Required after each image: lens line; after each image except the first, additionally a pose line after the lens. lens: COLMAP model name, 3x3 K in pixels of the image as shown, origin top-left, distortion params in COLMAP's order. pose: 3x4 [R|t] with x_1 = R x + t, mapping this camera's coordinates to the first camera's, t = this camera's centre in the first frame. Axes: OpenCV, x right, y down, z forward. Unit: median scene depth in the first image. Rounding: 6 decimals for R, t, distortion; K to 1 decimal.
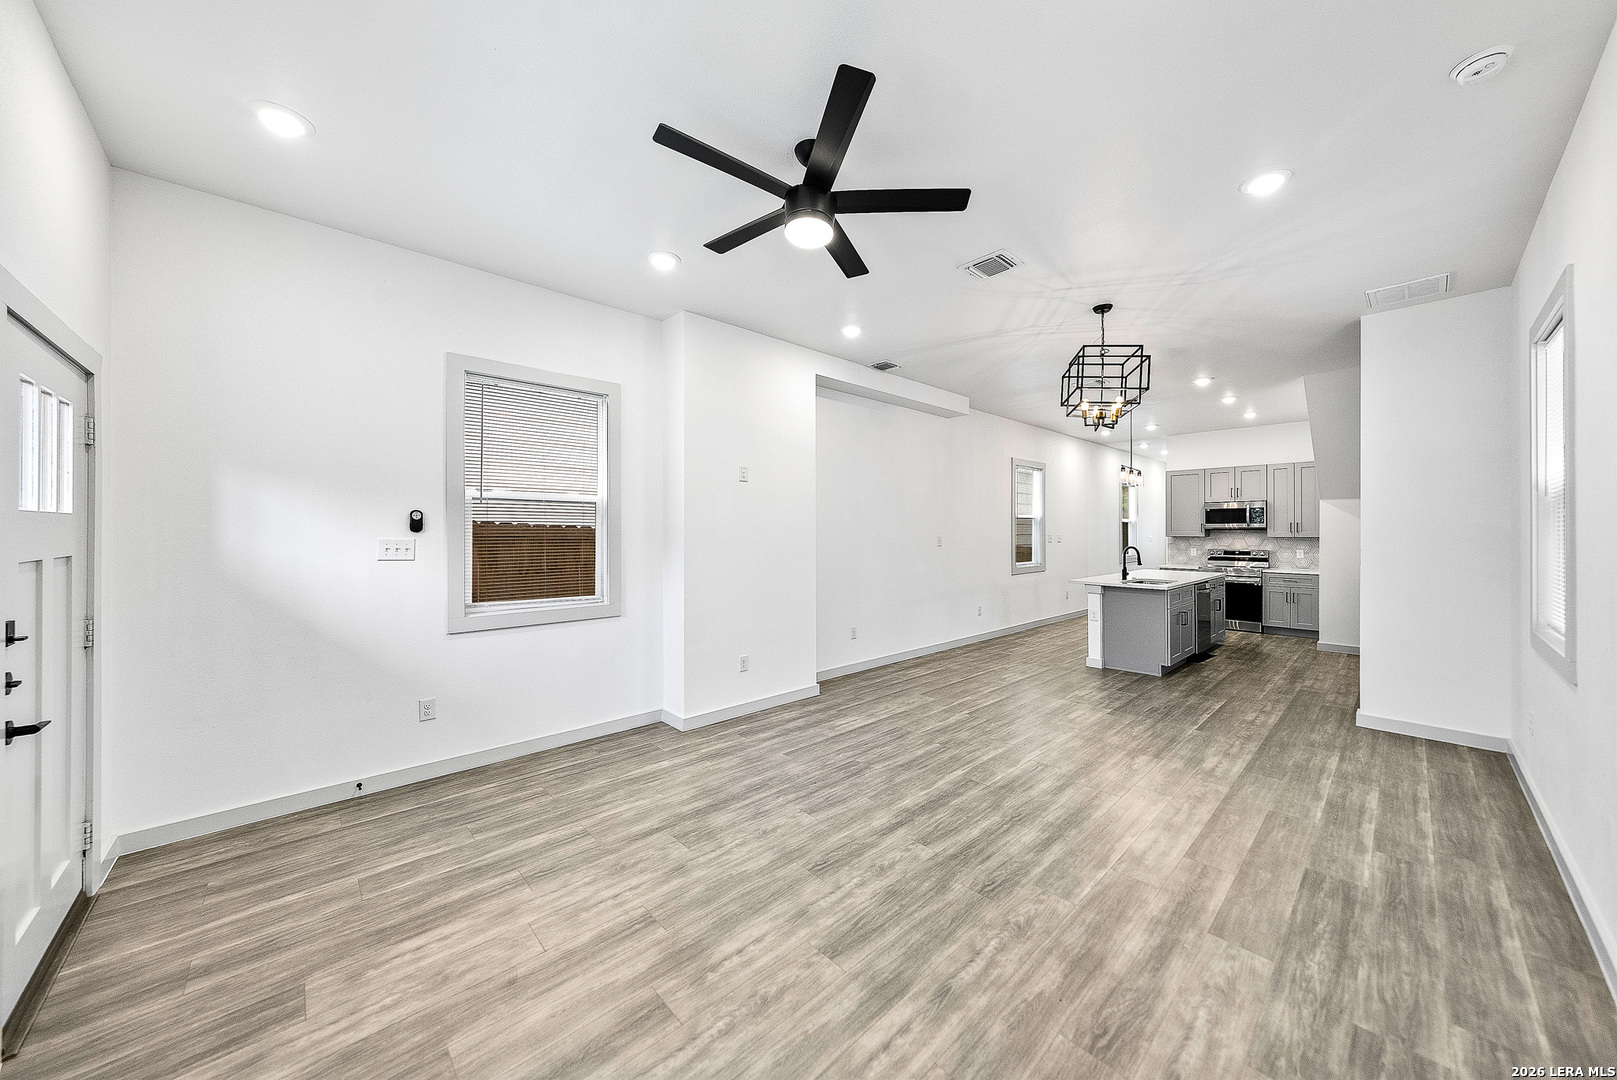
lens RADIAL K [[561.4, 0, 812.2], [0, 561.4, 527.6], [0, 0, 1]] dist [-0.001815, 0.000365]
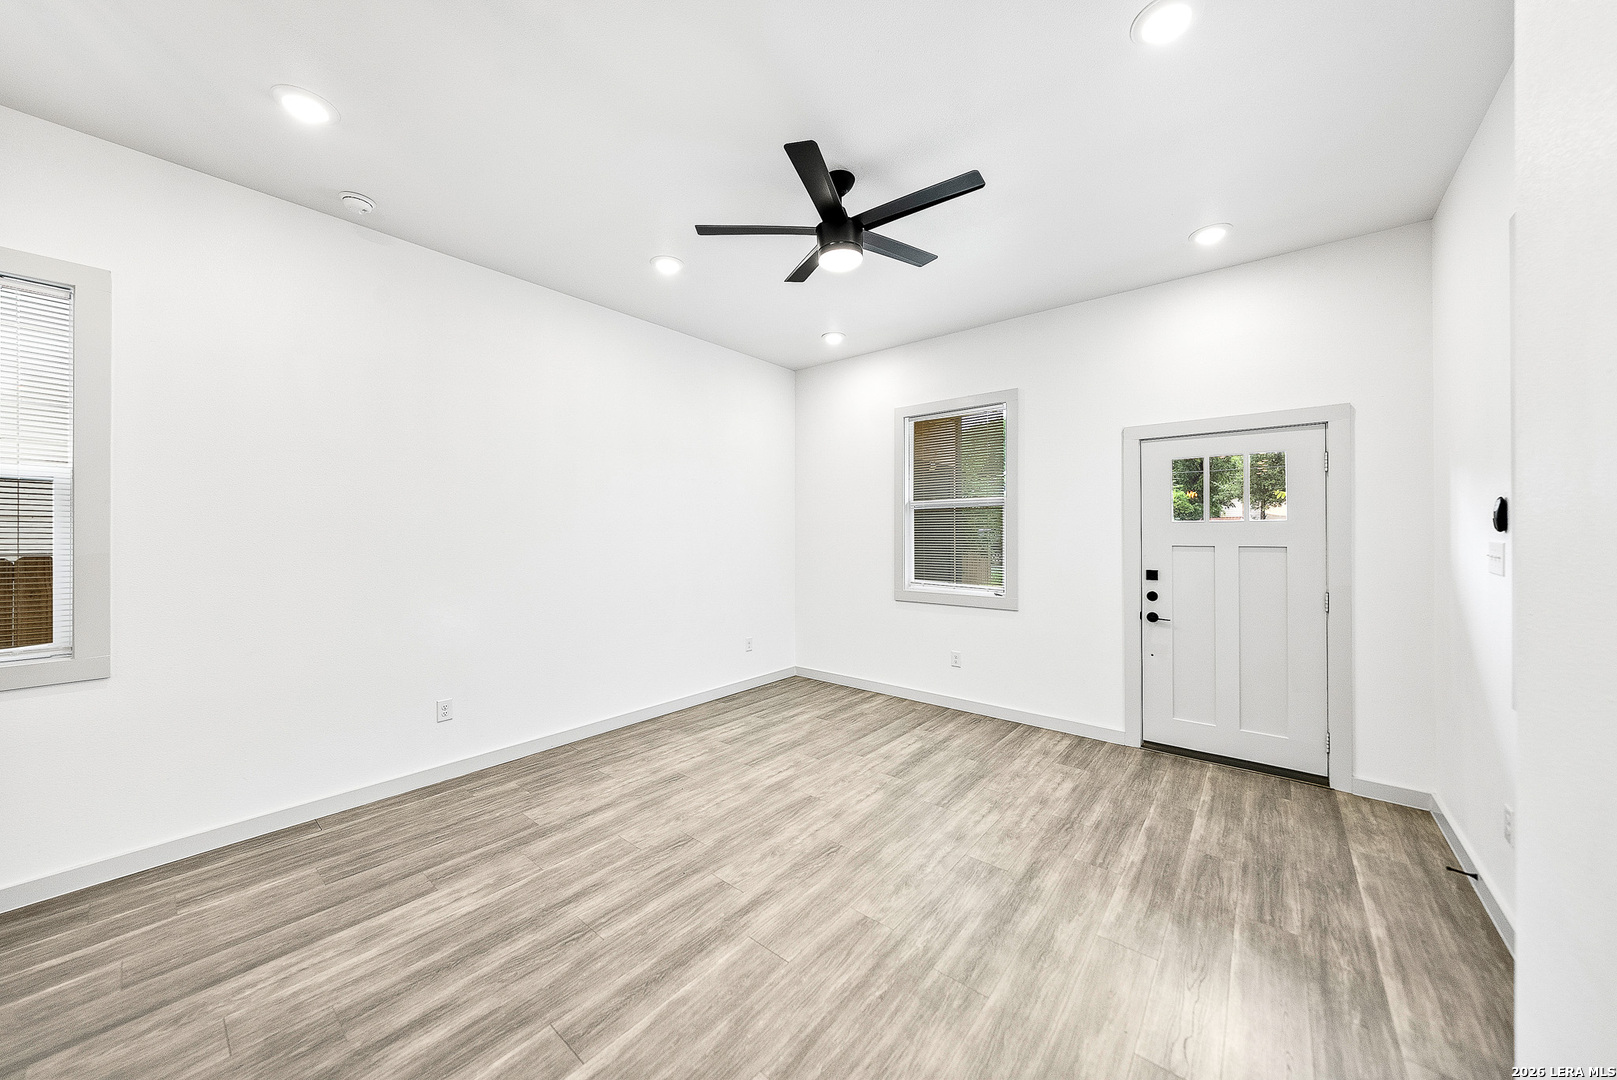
lens RADIAL K [[561.4, 0, 811.1], [0, 561.4, 529.4], [0, 0, 1]] dist [-0.001815, 0.000365]
pose [[-0.991624, -0.001516, -0.129152, 0.139613], [0.000130, 0.999919, -0.012736, 0.012981], [0.129161, -0.012646, -0.991543, 1.505756]]
